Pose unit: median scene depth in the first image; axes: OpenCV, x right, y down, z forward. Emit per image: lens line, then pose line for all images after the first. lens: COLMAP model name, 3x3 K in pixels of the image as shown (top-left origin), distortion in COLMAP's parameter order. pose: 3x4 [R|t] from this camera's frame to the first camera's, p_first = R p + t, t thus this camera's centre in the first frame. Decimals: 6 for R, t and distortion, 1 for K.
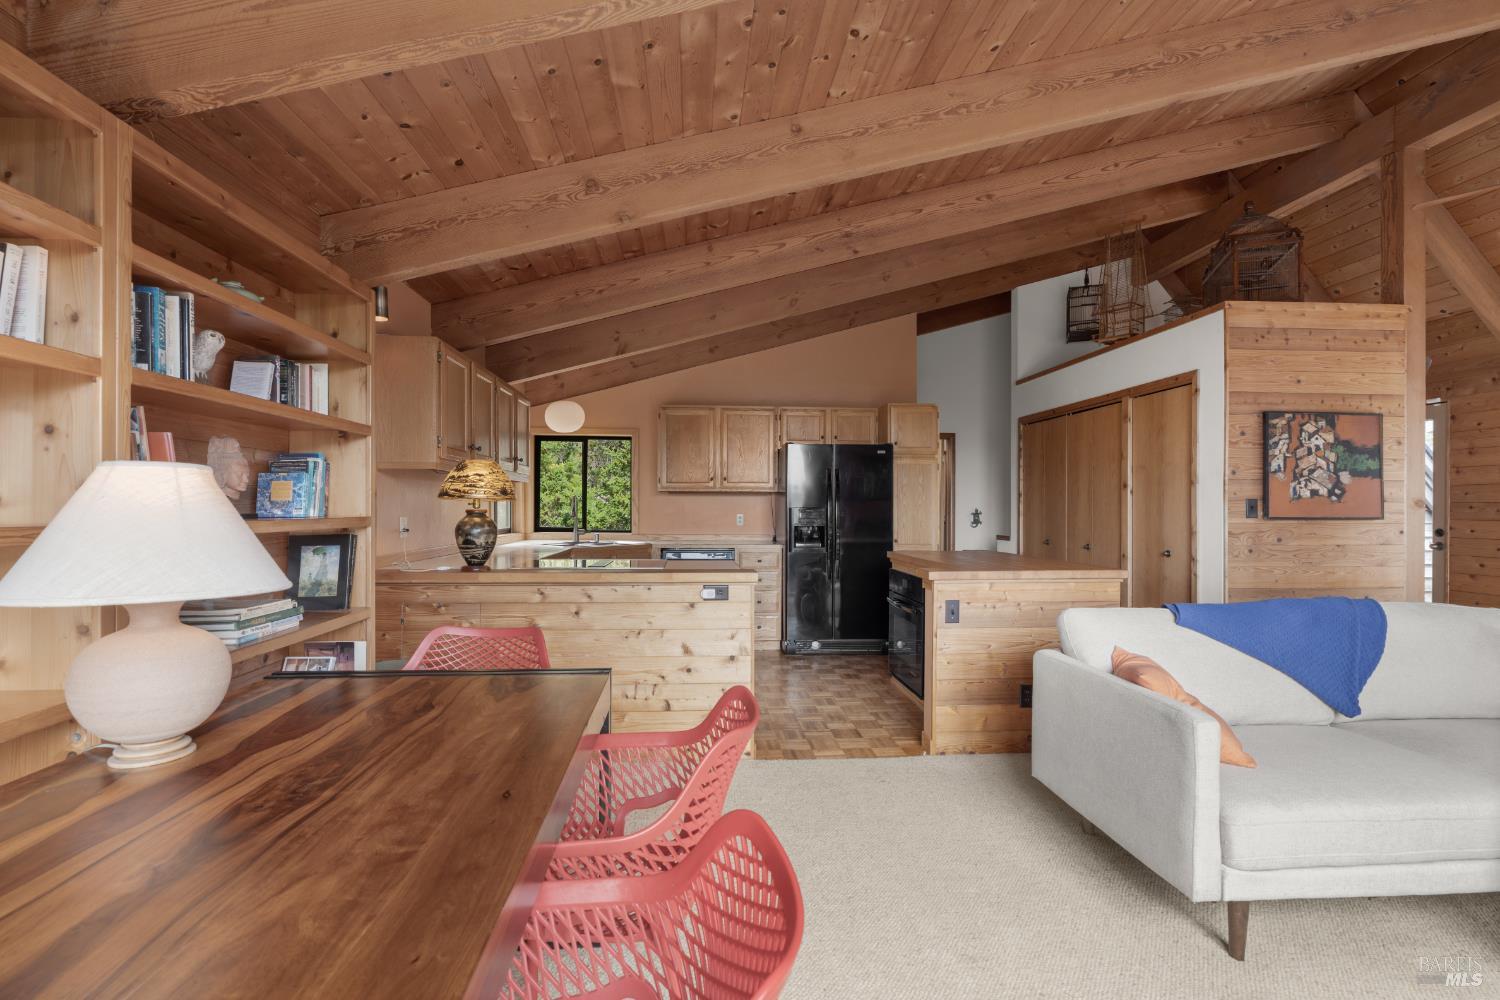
lens RADIAL K [[677.8, 0, 753.6], [0, 677.8, 503.9], [0, 0, 1]] dist [-0.003162, -0.000202]
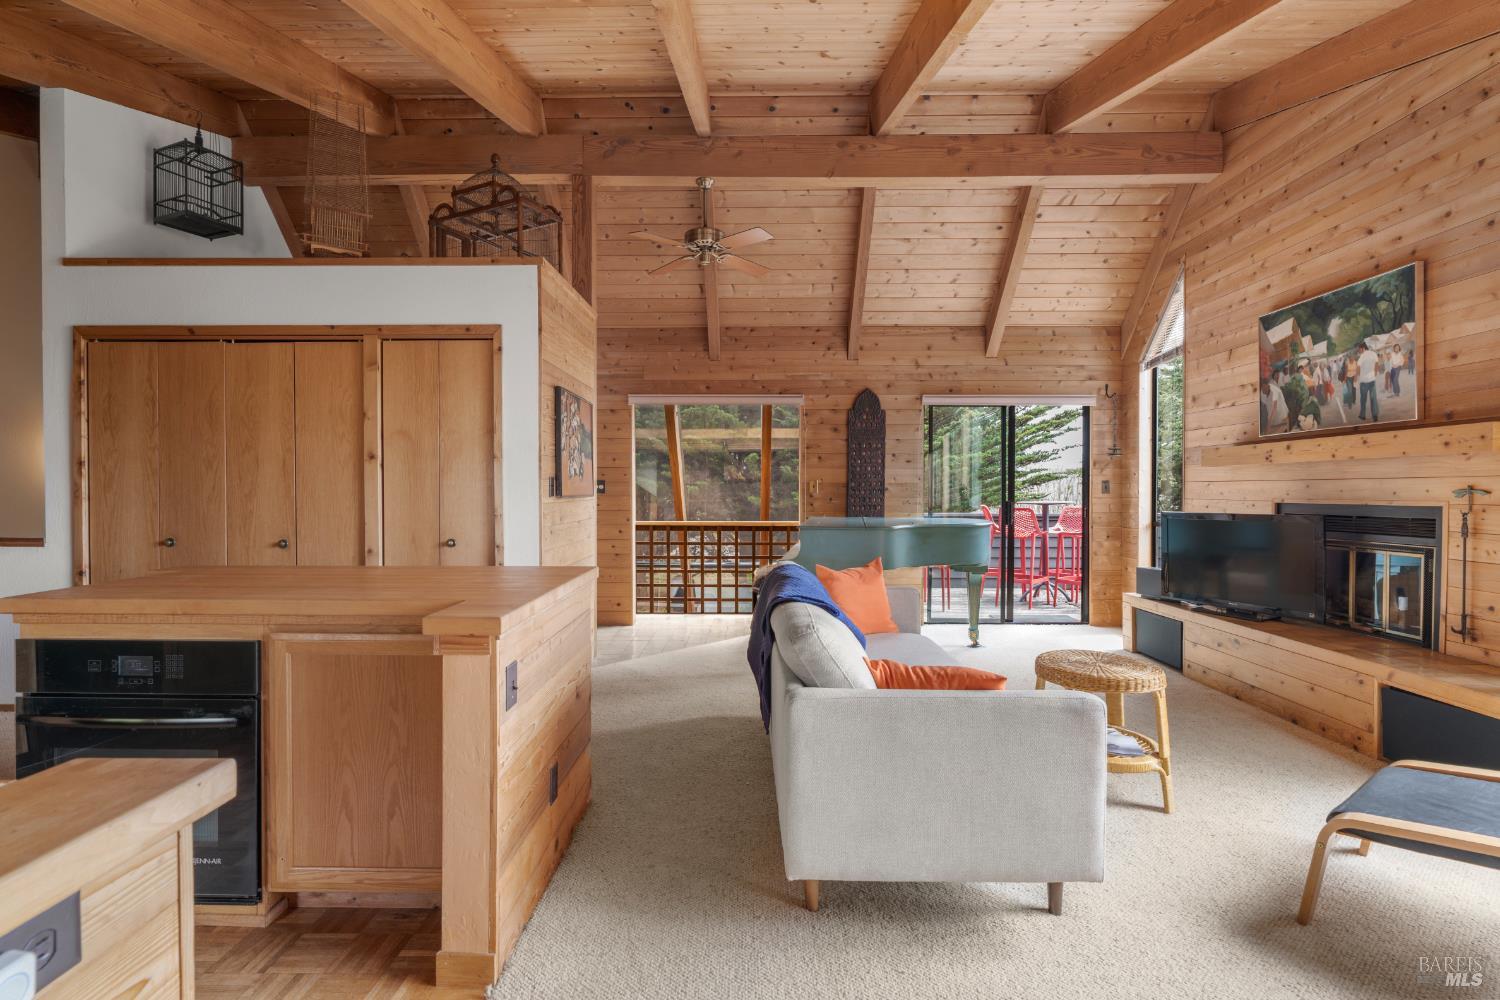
lens RADIAL K [[677.8, 0, 740.0], [0, 677.8, 500.4], [0, 0, 1]] dist [-0.003162, -0.000202]
pose [[0.097506, -0.019978, 0.995034, -0.183524], [-0.006030, 0.999768, 0.020664, 0.004283], [-0.995217, -0.008015, 0.097363, 0.641102]]
